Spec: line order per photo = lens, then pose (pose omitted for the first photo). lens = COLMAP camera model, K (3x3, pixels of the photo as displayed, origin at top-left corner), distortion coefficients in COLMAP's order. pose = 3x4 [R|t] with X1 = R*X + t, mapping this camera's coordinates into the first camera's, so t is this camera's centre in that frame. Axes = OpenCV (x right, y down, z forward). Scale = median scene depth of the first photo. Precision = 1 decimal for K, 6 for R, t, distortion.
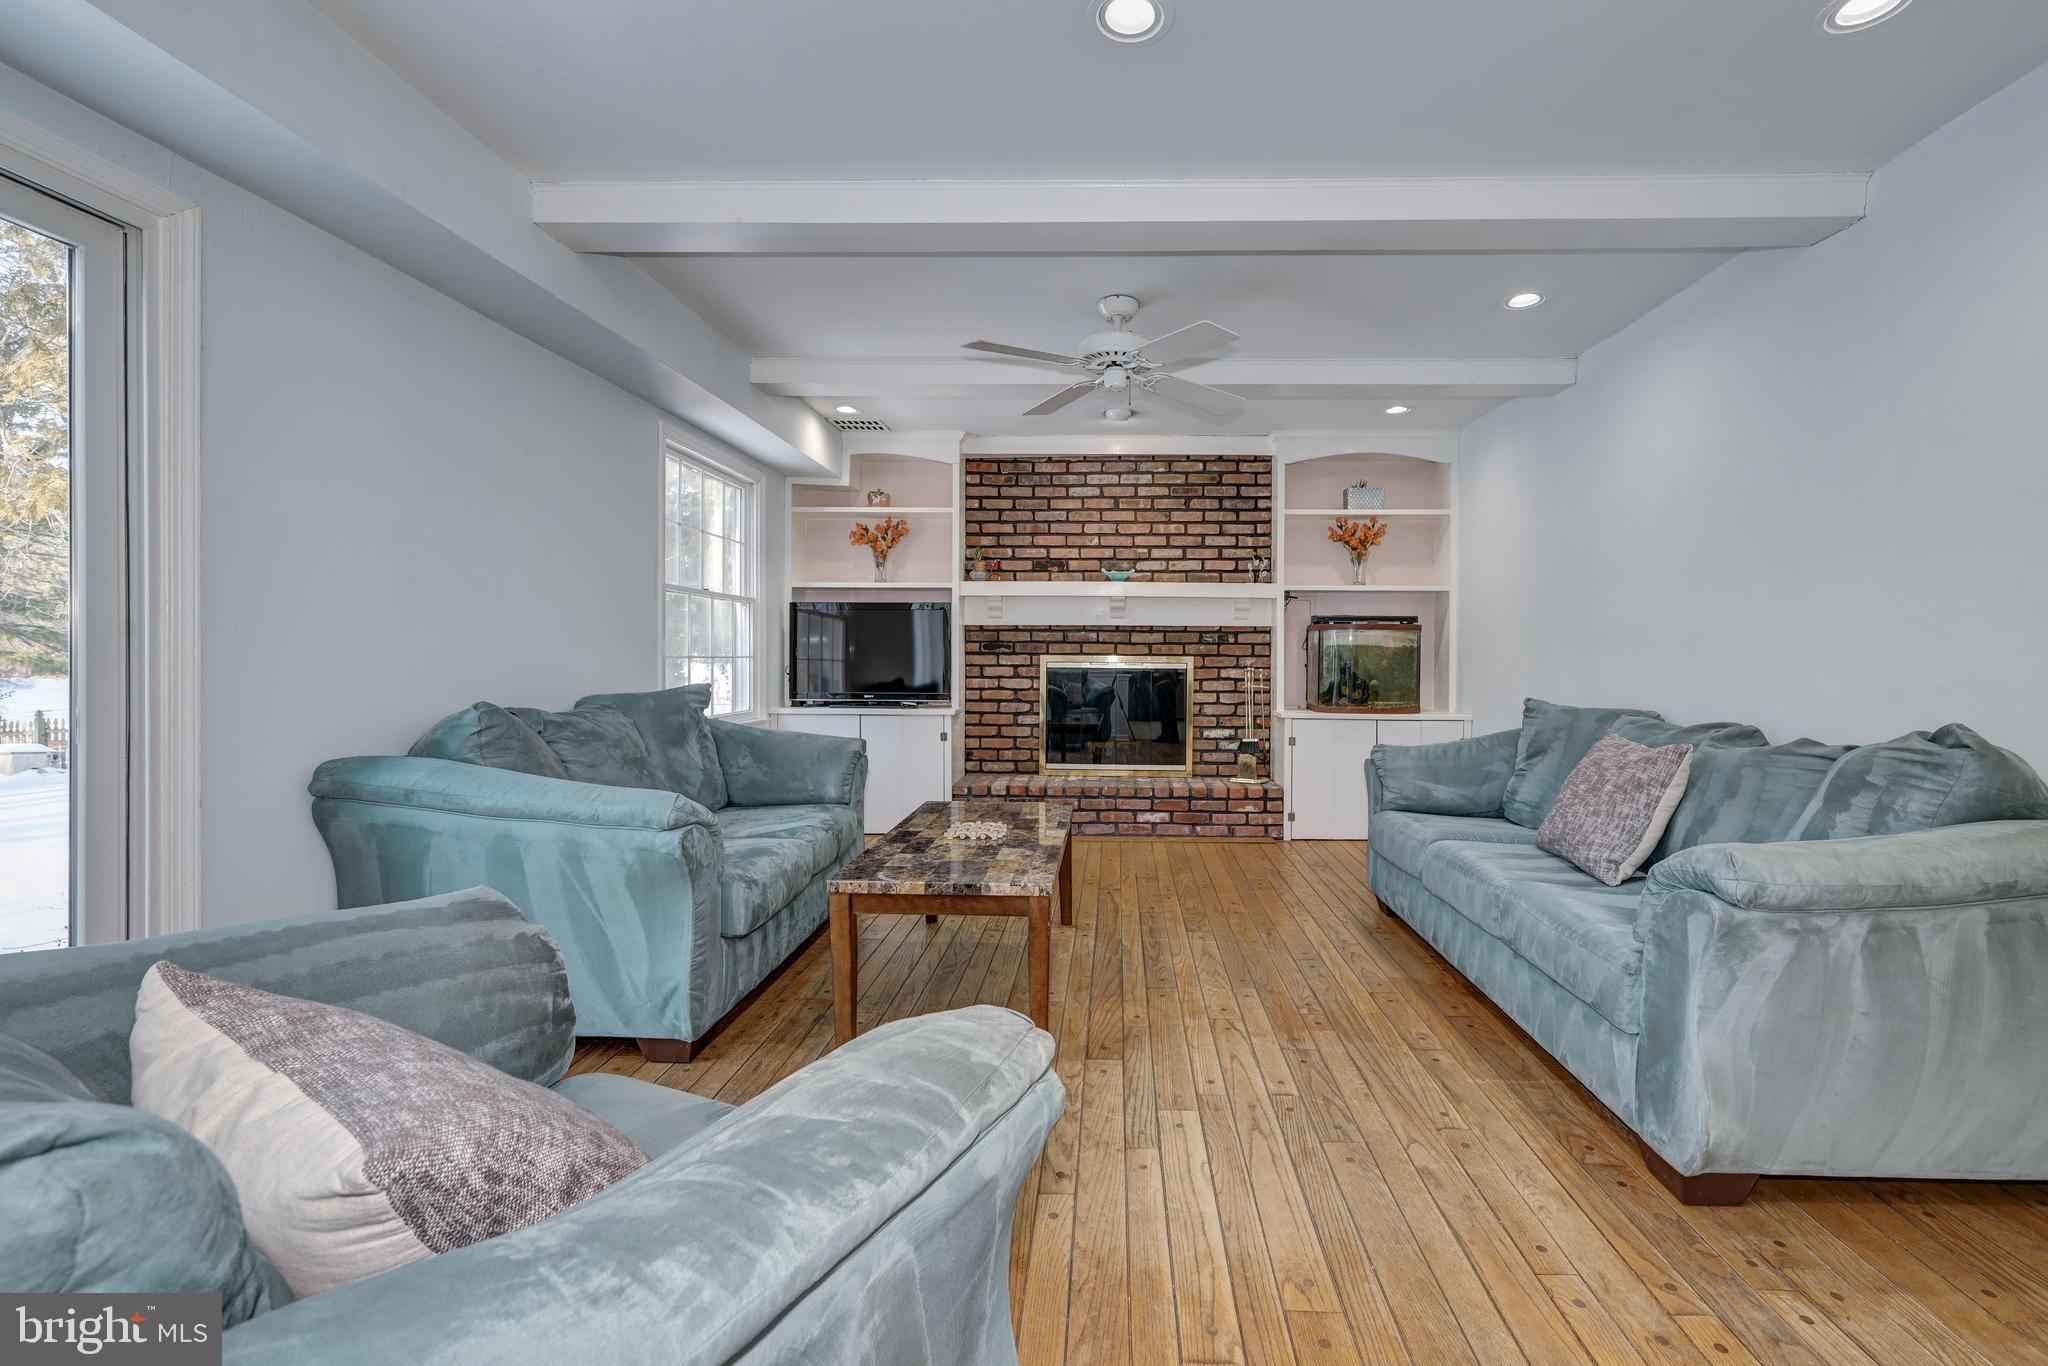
lens RADIAL K [[855.0, 0, 1079.9], [0, 855.0, 668.6], [0, 0, 1]] dist [-0.000445, 0.000089]
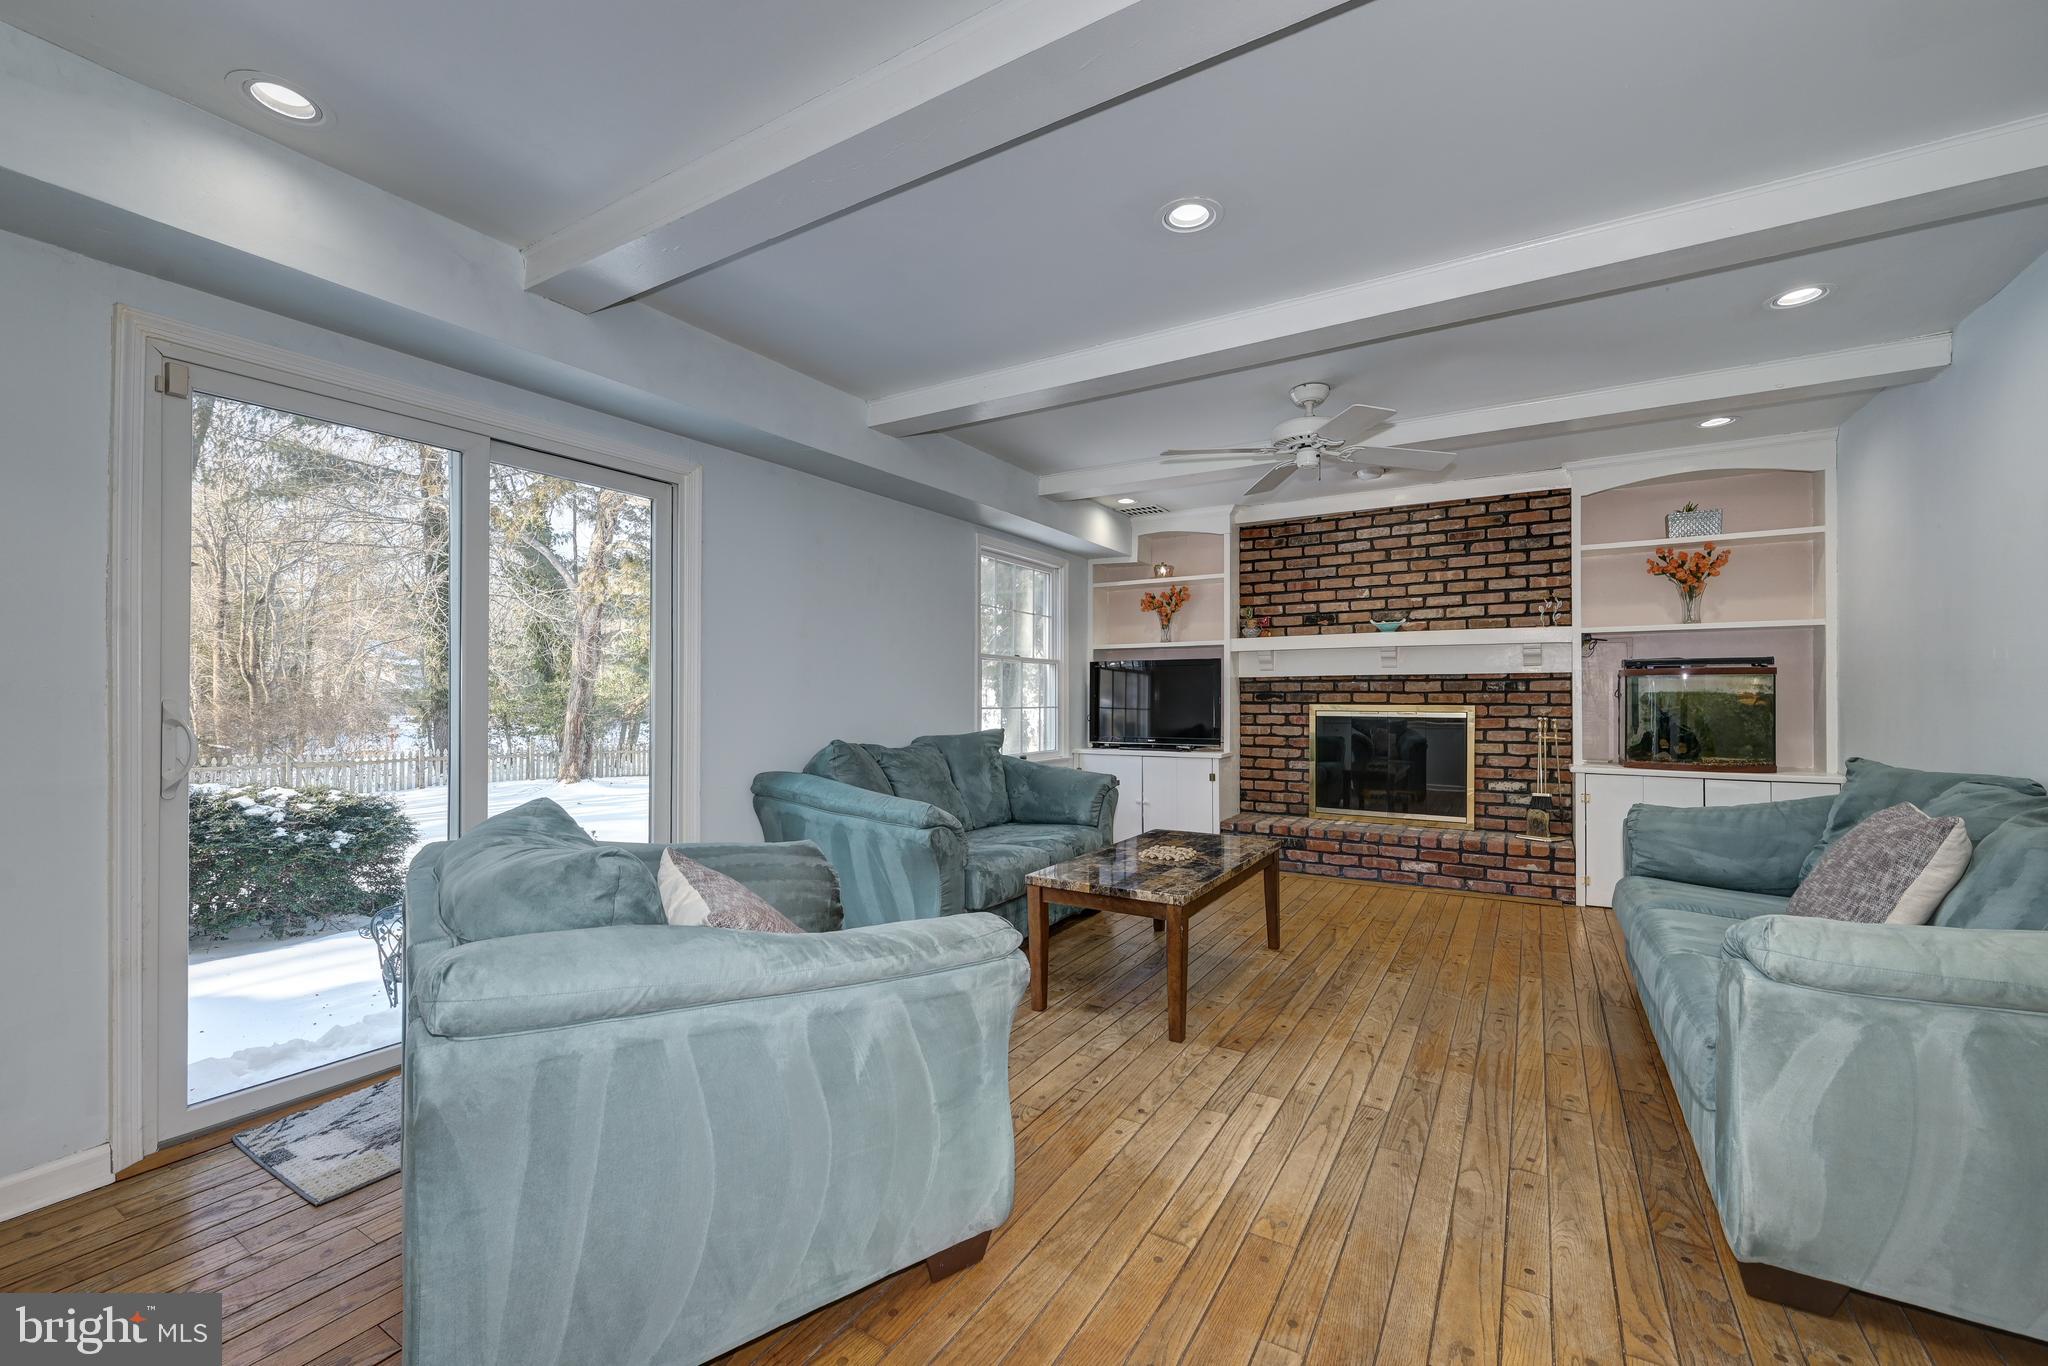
lens RADIAL K [[821.5, 0, 1021.1], [0, 821.5, 699.3], [0, 0, 1]] dist [0.001309, -0.000043]
pose [[0.869495, -0.006138, -0.493903, 0.146983], [-0.002138, 0.999867, -0.016189, -0.004987], [0.493937, 0.015132, 0.869366, -0.063287]]
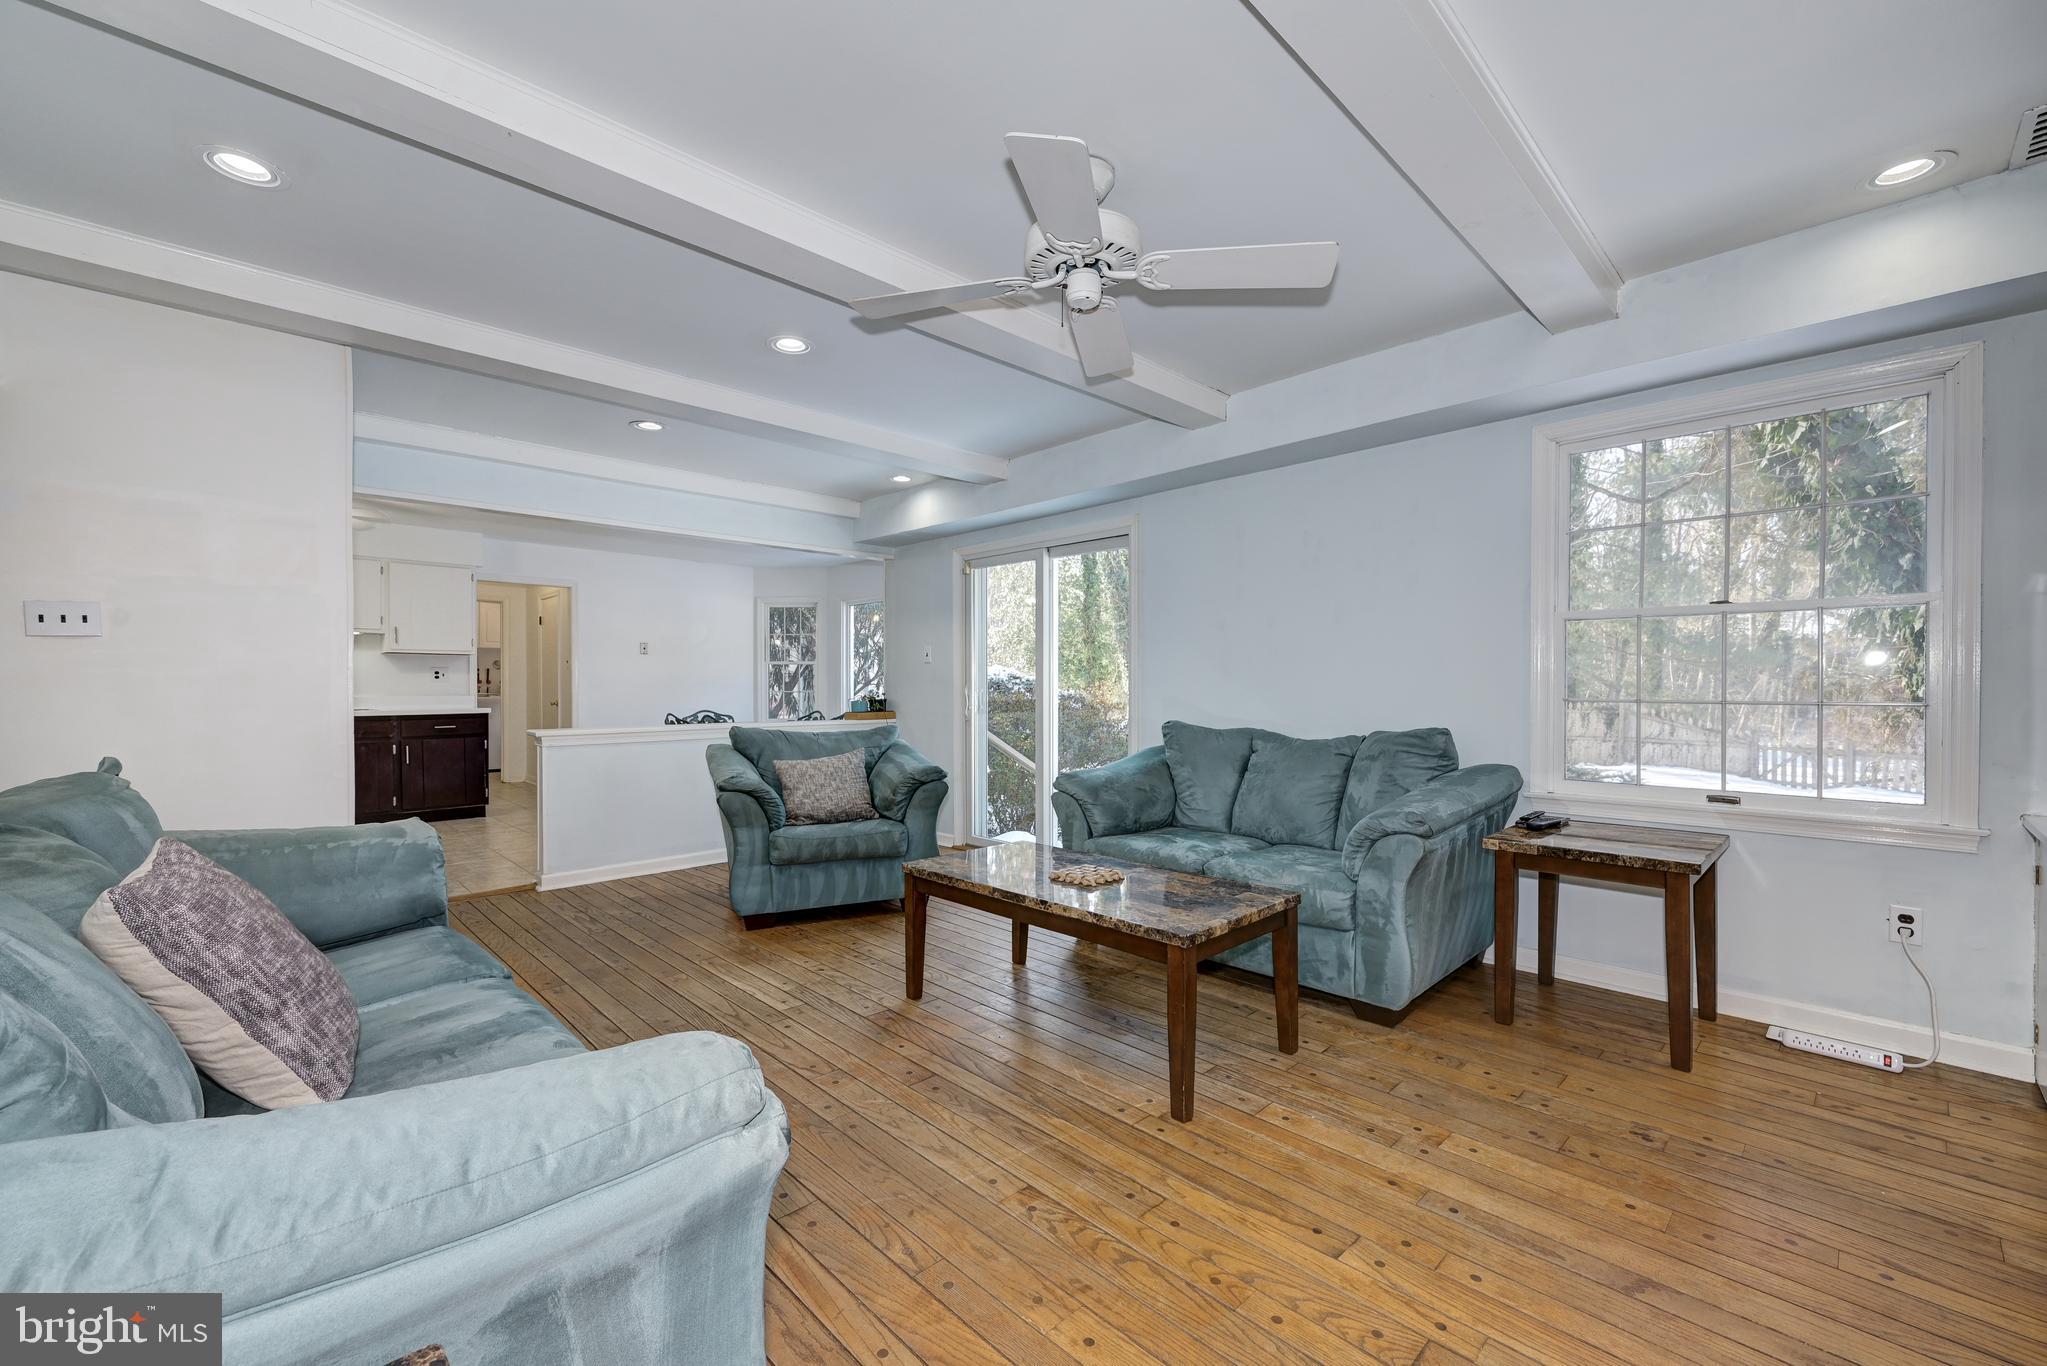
lens RADIAL K [[832.6, 0, 1031.8], [0, 832.6, 690.4], [0, 0, 1]] dist [0.004264, 0.000646]
pose [[-0.686398, -0.001410, -0.727225, 0.331930], [-0.015747, 0.999792, 0.012925, -0.018270], [0.727056, 0.020323, -0.686277, 0.863315]]
